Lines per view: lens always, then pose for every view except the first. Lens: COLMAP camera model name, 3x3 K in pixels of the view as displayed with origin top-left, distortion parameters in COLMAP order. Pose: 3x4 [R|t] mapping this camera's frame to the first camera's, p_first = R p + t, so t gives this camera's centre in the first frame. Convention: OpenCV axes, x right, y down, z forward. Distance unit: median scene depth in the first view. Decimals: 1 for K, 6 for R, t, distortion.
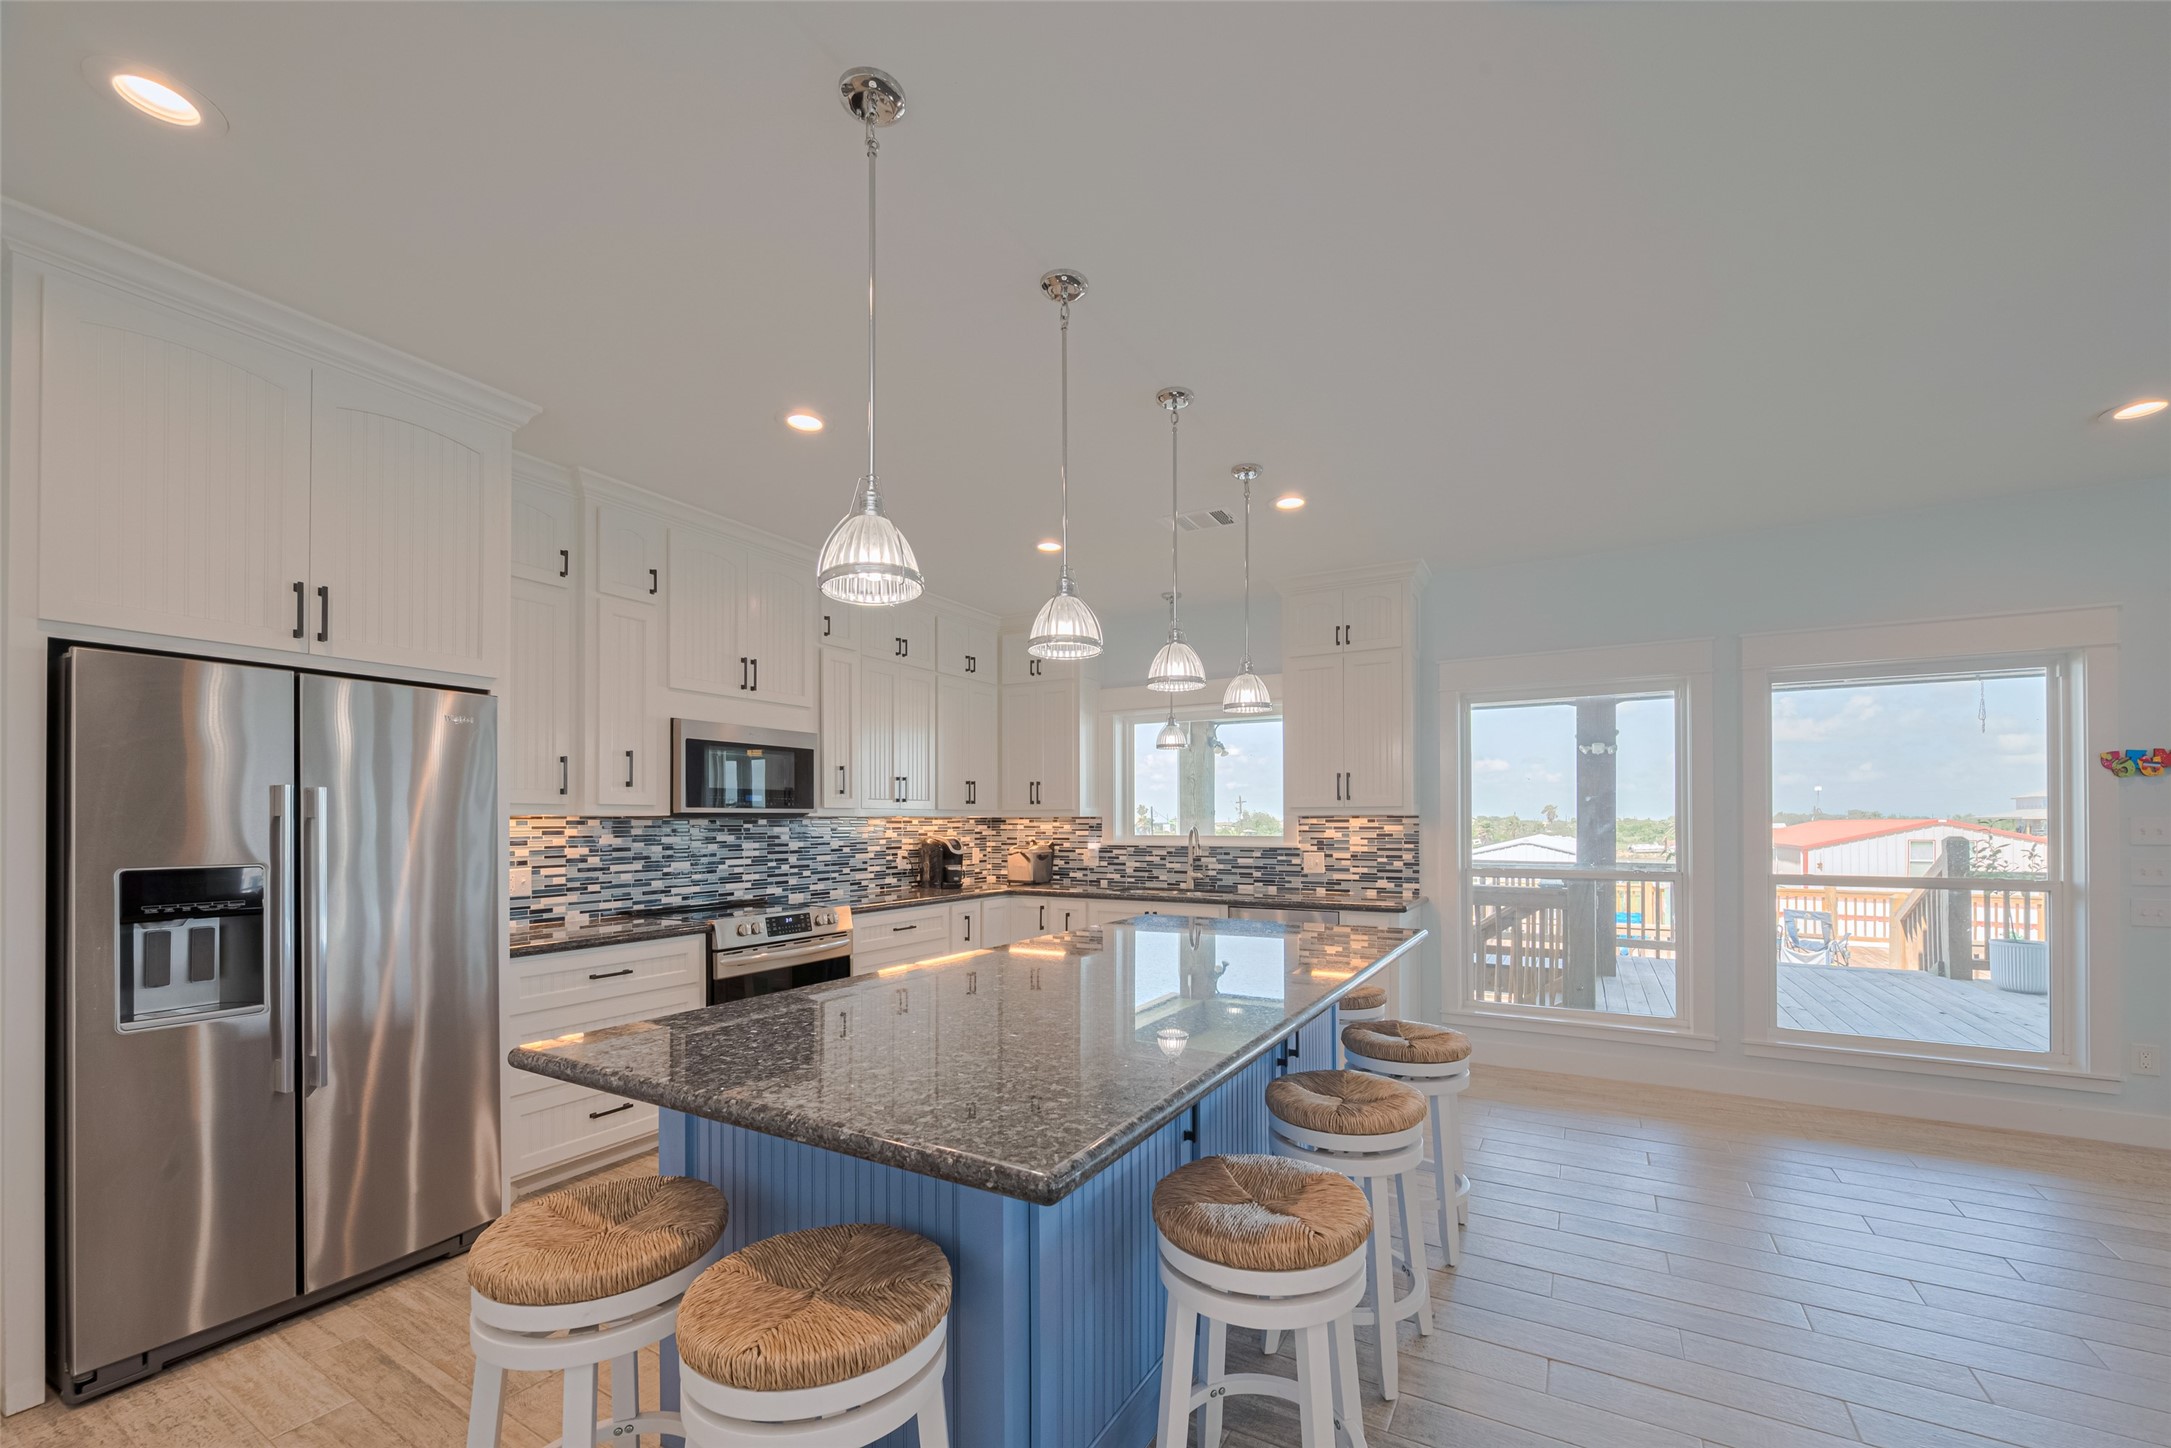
lens RADIAL K [[860.8, 0, 1100.0], [0, 860.8, 822.5], [0, 0, 1]] dist [-0.002274, -0.000291]
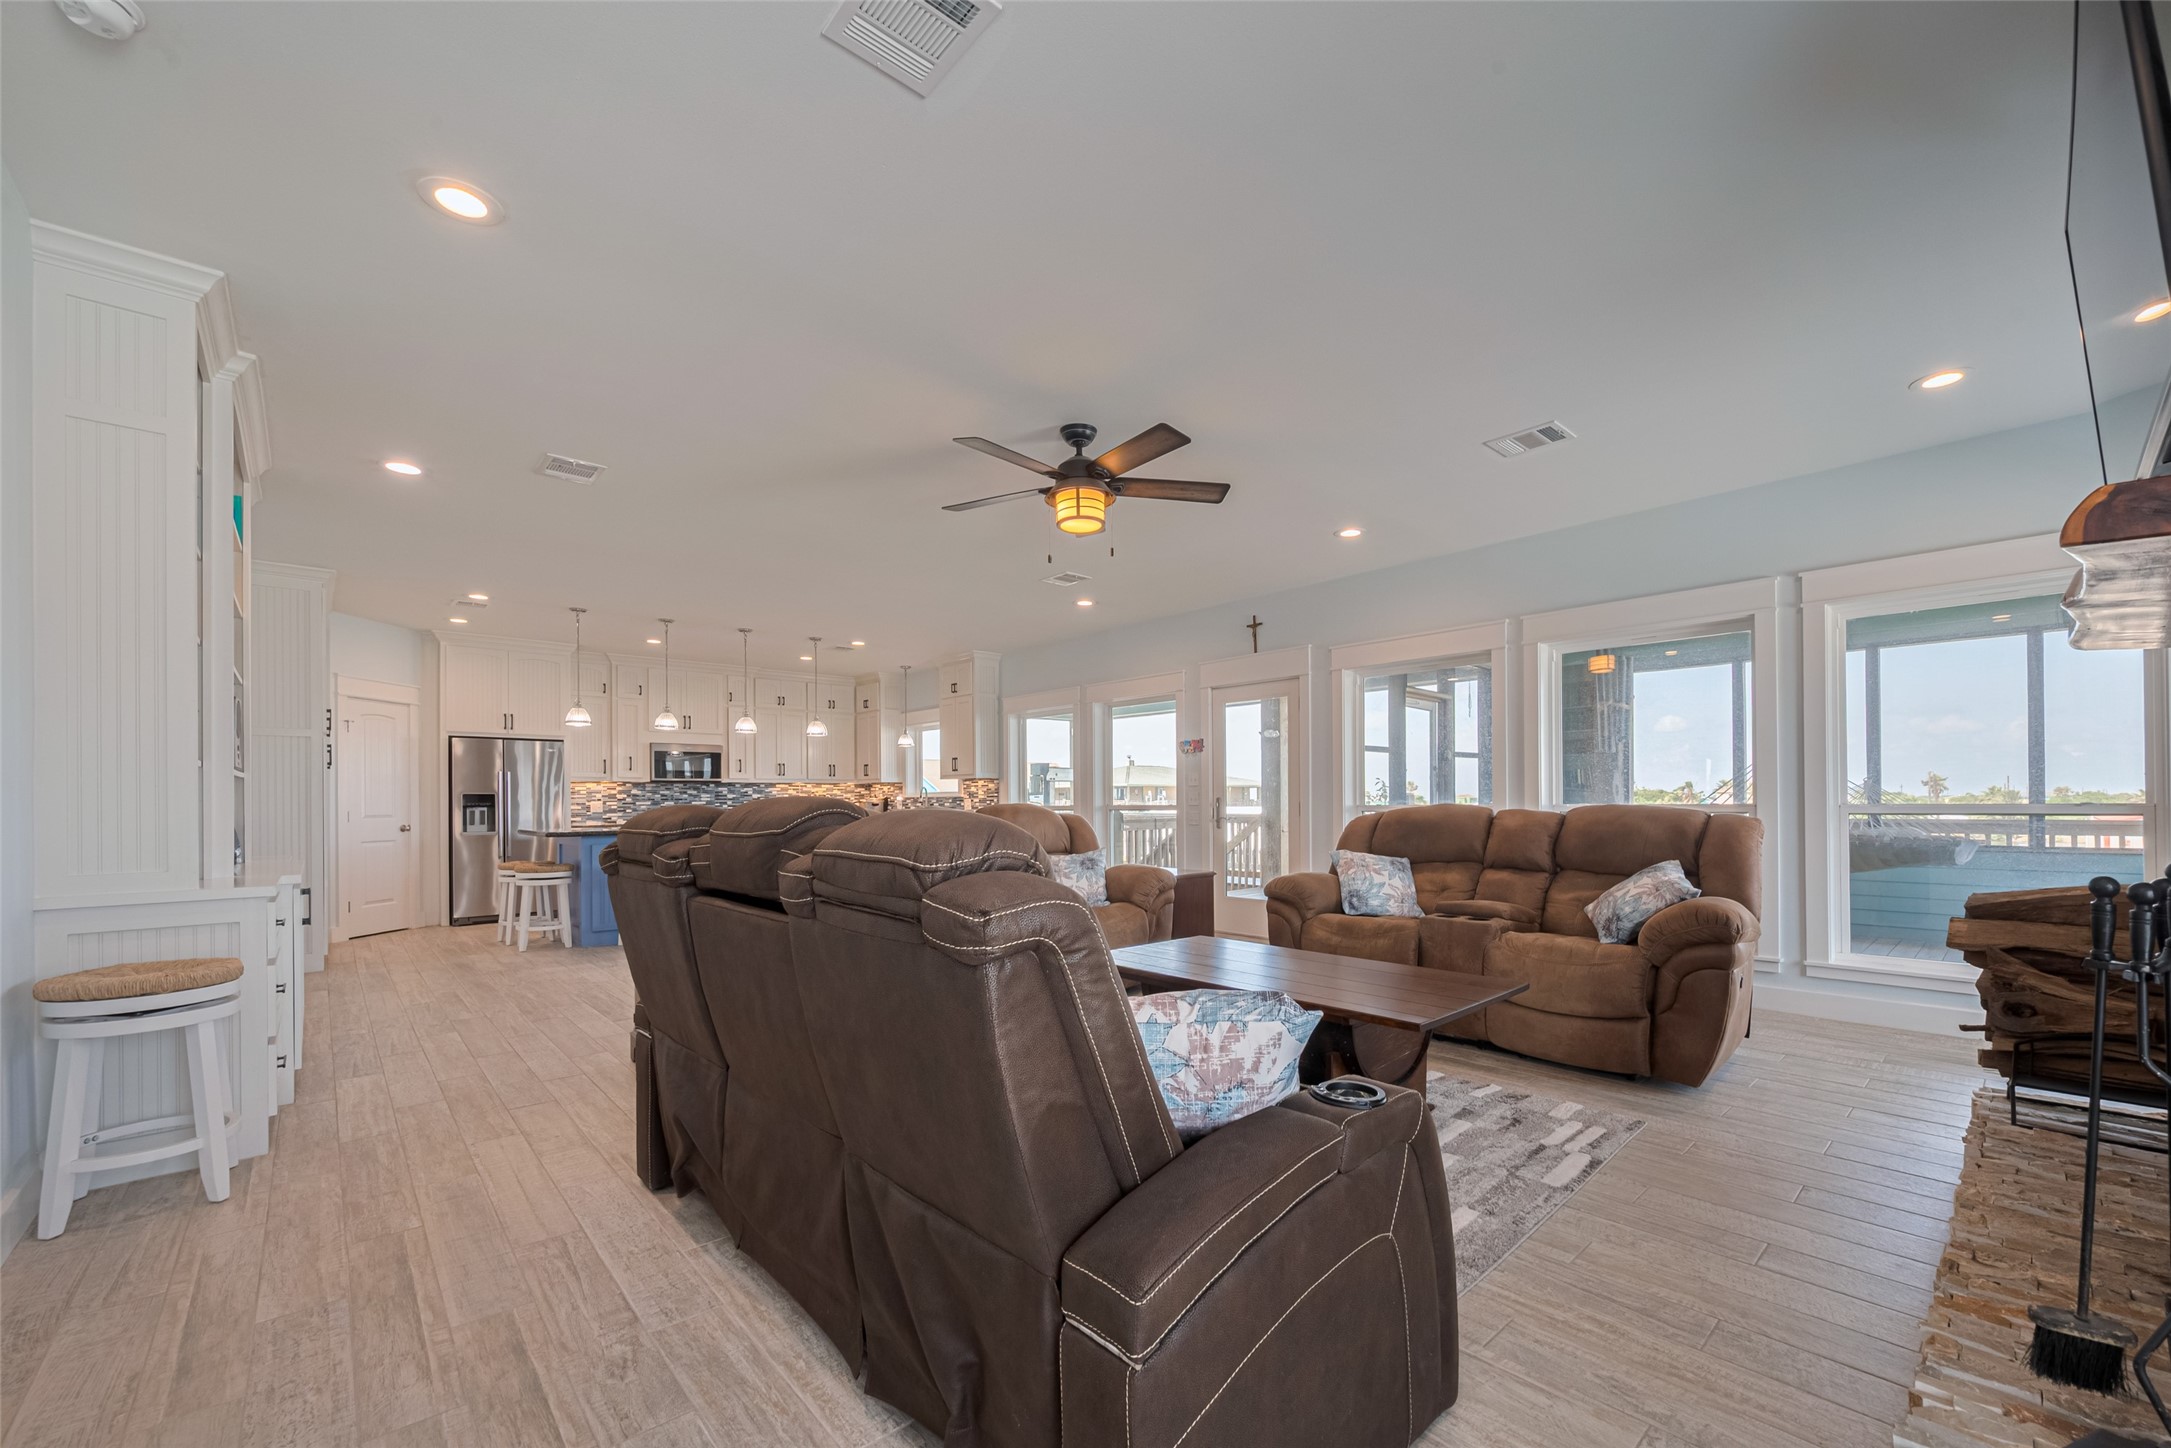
lens RADIAL K [[865.5, 0, 1079.9], [0, 865.5, 803.4], [0, 0, 1]] dist [0.000086, 0.000023]
pose [[0.935022, -0.004246, -0.354565, 1.535049], [0.004898, 0.999988, 0.000941, 0.058159], [0.354557, -0.002617, 0.935031, -0.900920]]
